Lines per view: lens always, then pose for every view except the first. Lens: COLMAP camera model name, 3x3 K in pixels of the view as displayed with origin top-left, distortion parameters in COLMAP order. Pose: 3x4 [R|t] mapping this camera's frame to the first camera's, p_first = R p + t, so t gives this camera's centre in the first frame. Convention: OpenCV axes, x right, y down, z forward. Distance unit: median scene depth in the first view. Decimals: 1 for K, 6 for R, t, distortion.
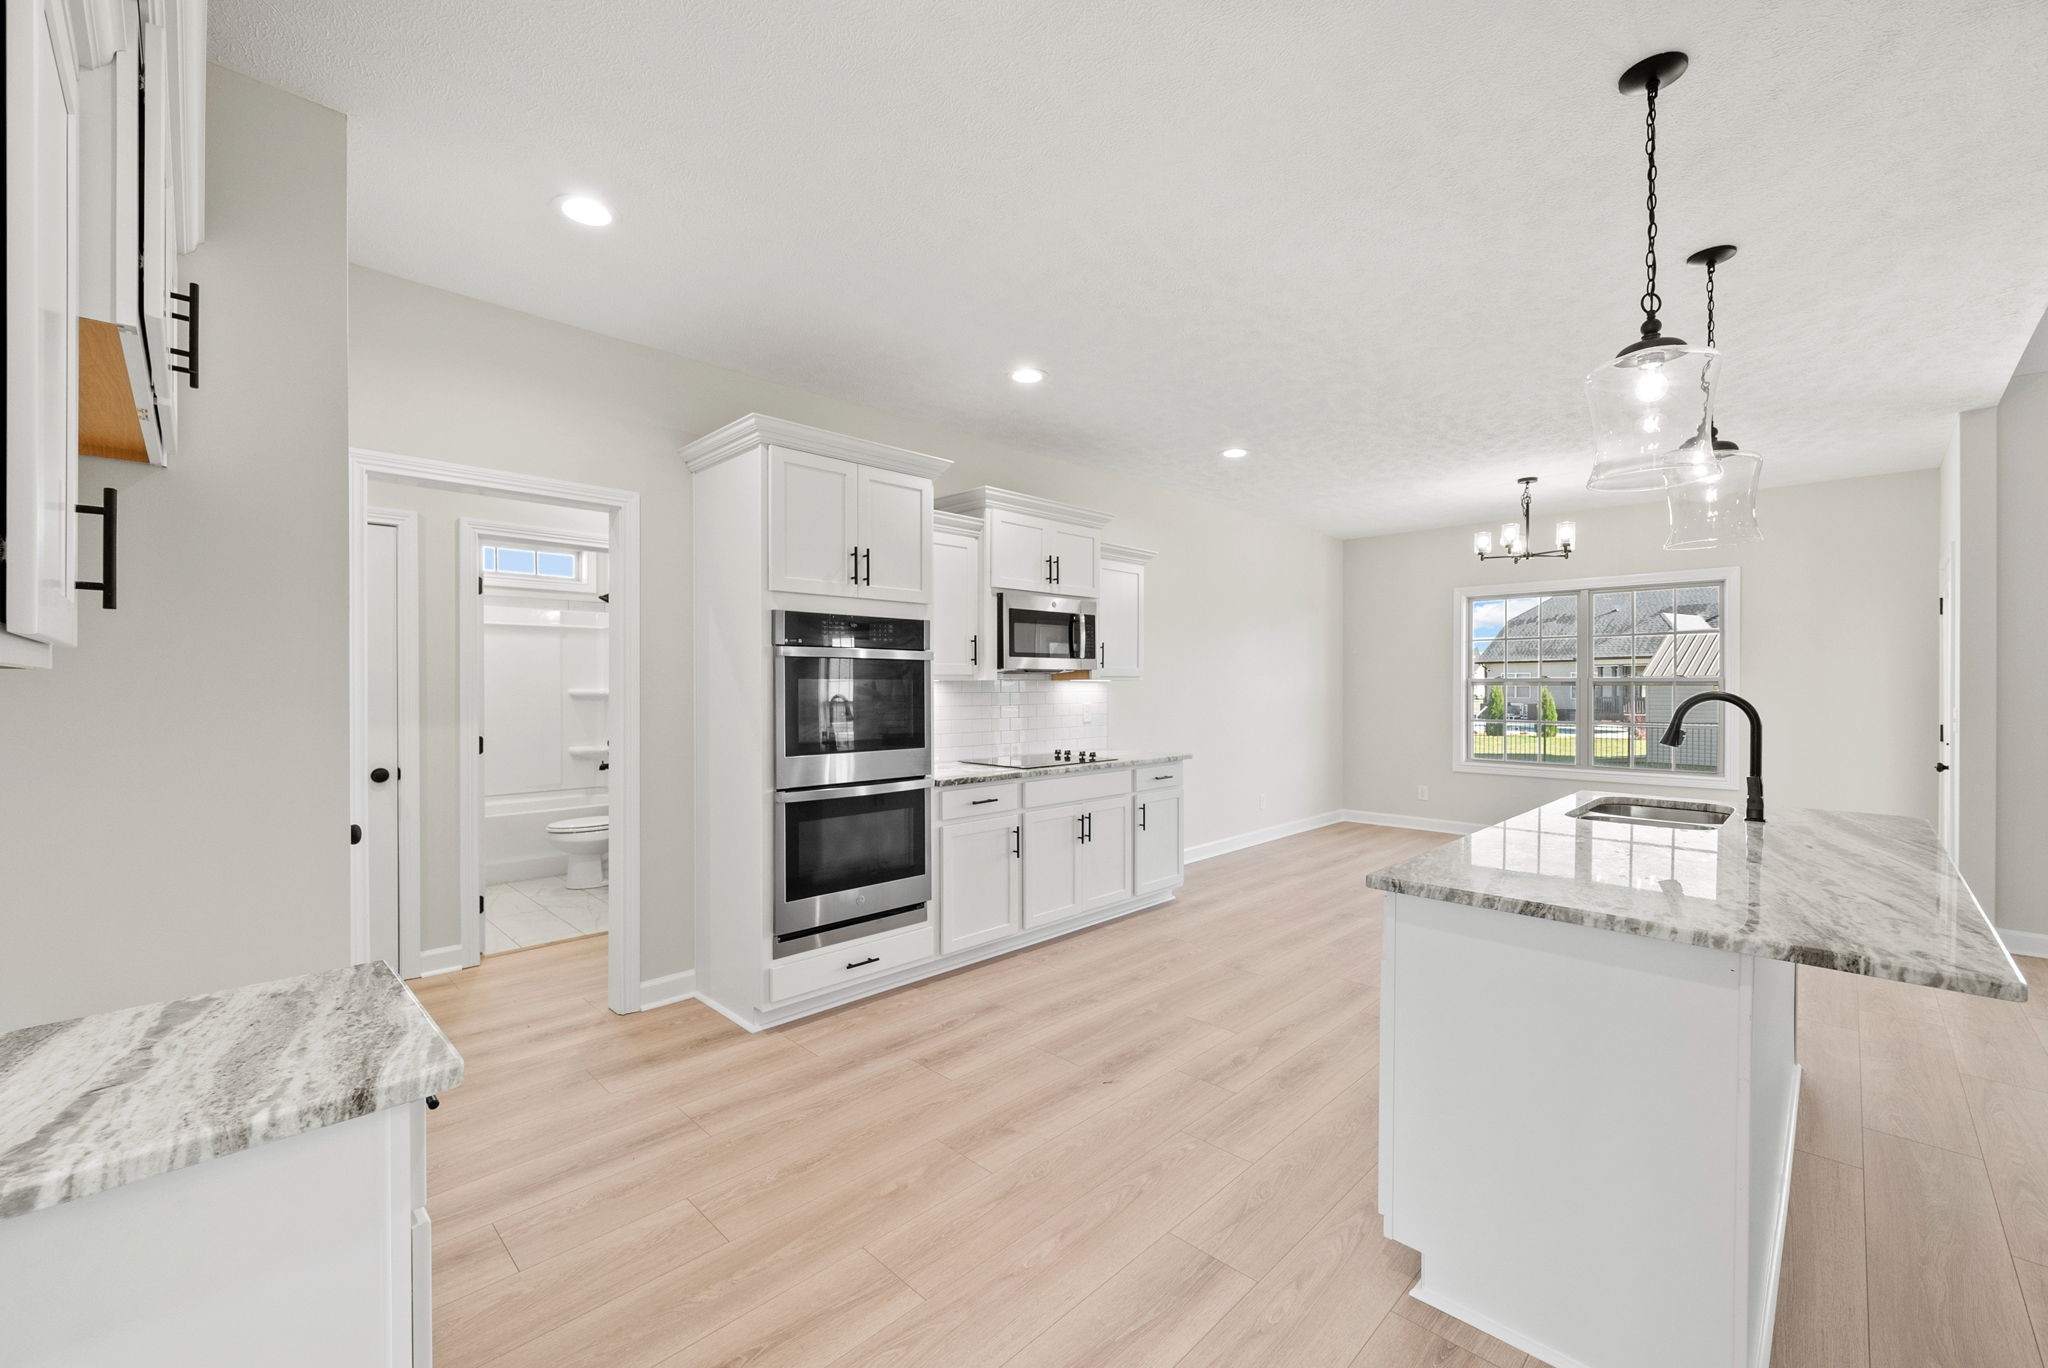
lens RADIAL K [[824.7, 0, 1019.2], [0, 824.7, 686.2], [0, 0, 1]] dist [0.000300, -0.000647]
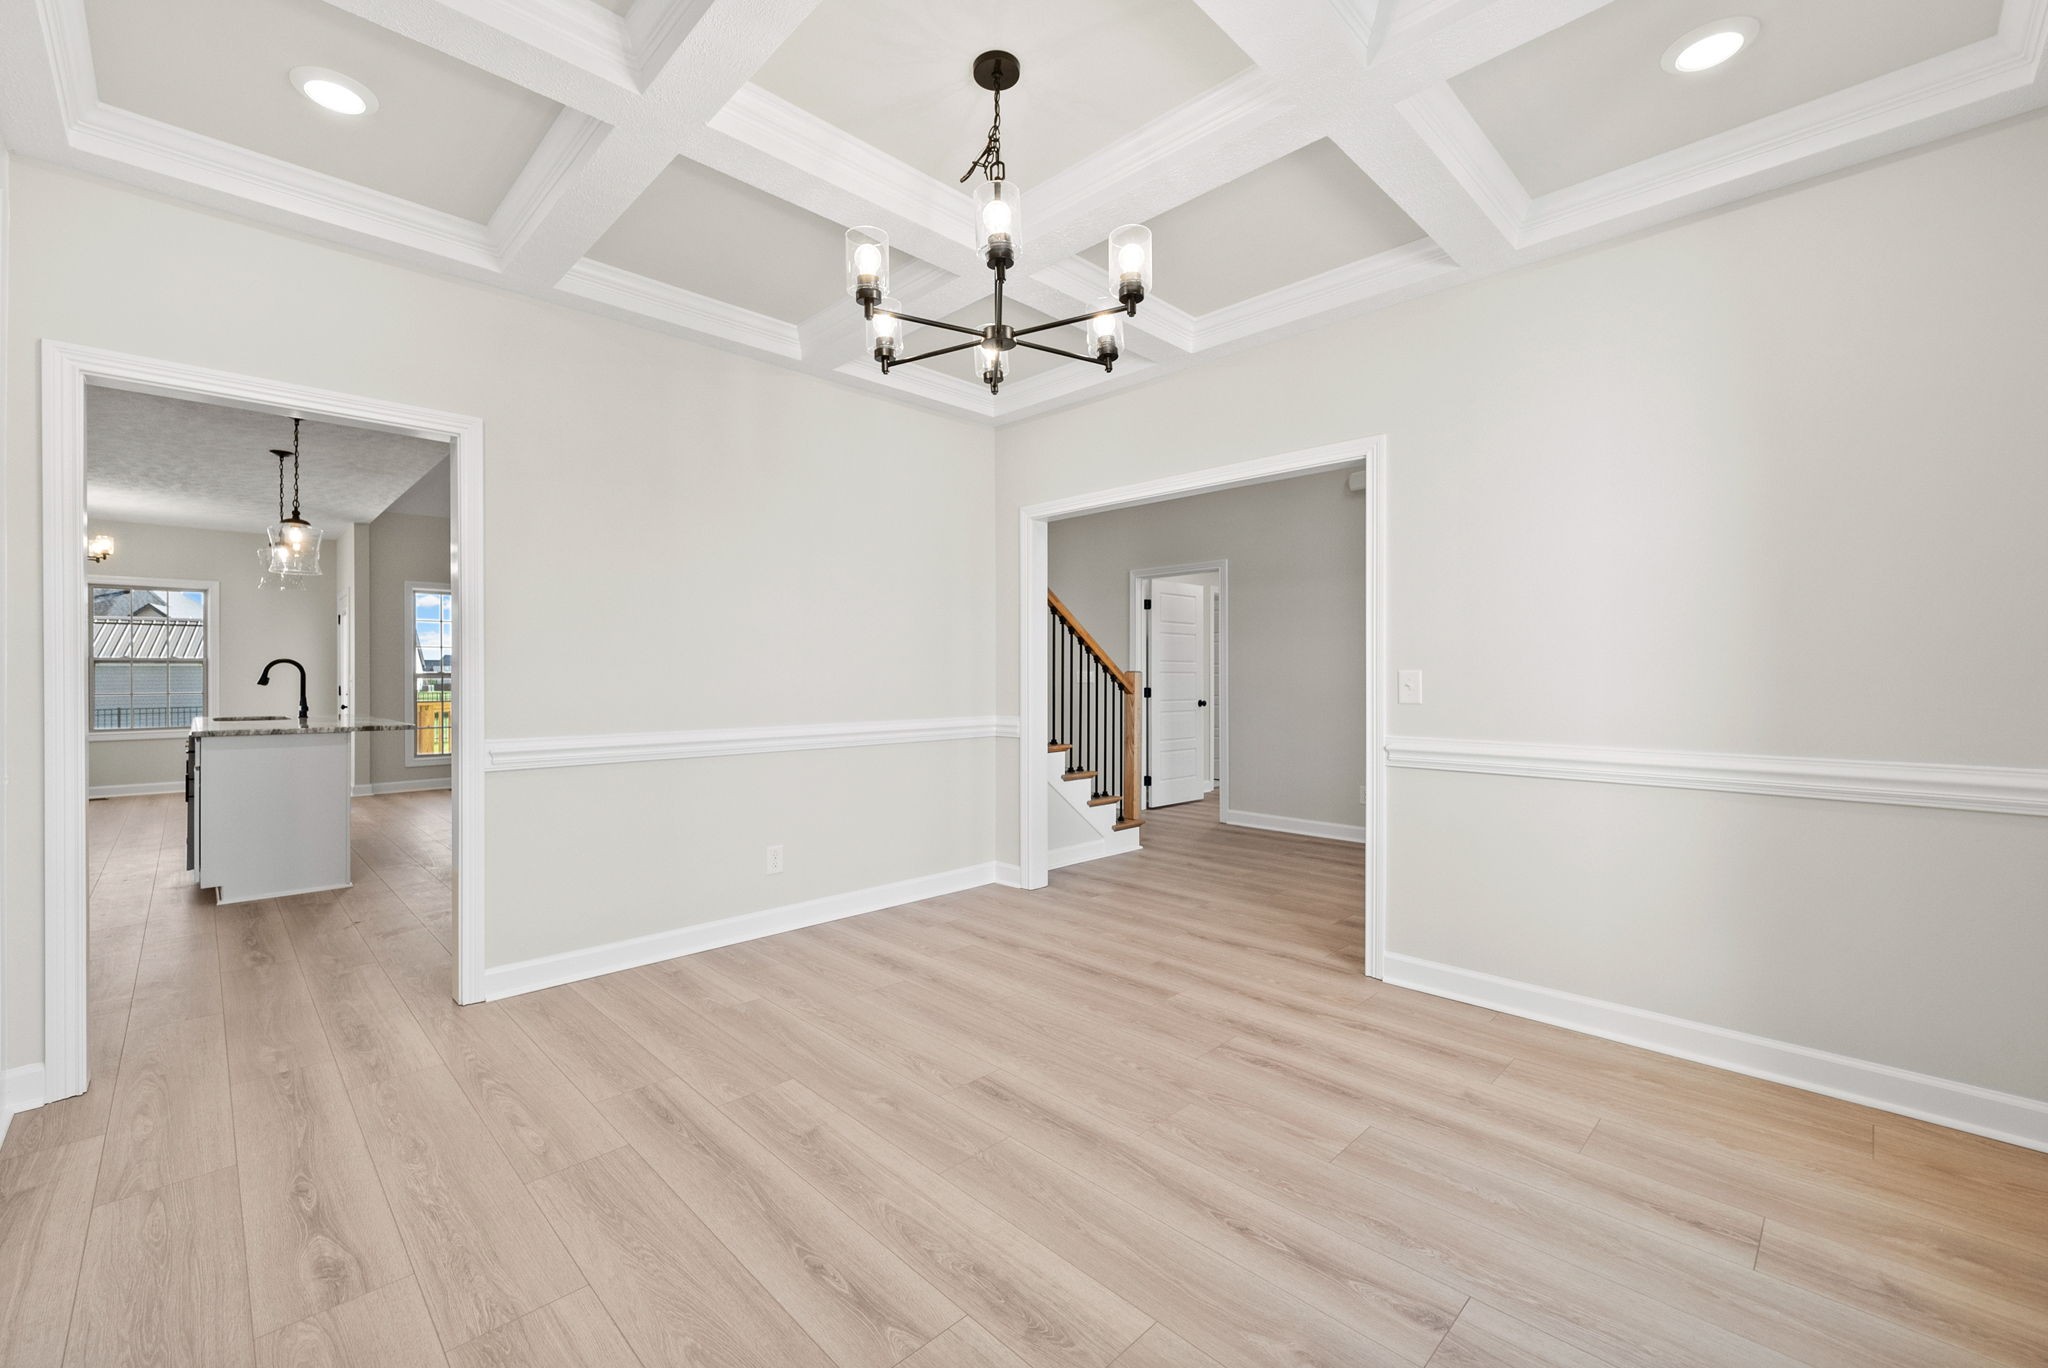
lens RADIAL K [[824.7, 0, 1033.8], [0, 824.7, 684.9], [0, 0, 1]] dist [0.000300, -0.000647]
pose [[-0.017721, -0.009966, 0.999793, -1.159138], [0.001732, 0.999949, 0.009998, 0.048886], [-0.999841, 0.001909, -0.017703, -0.787449]]
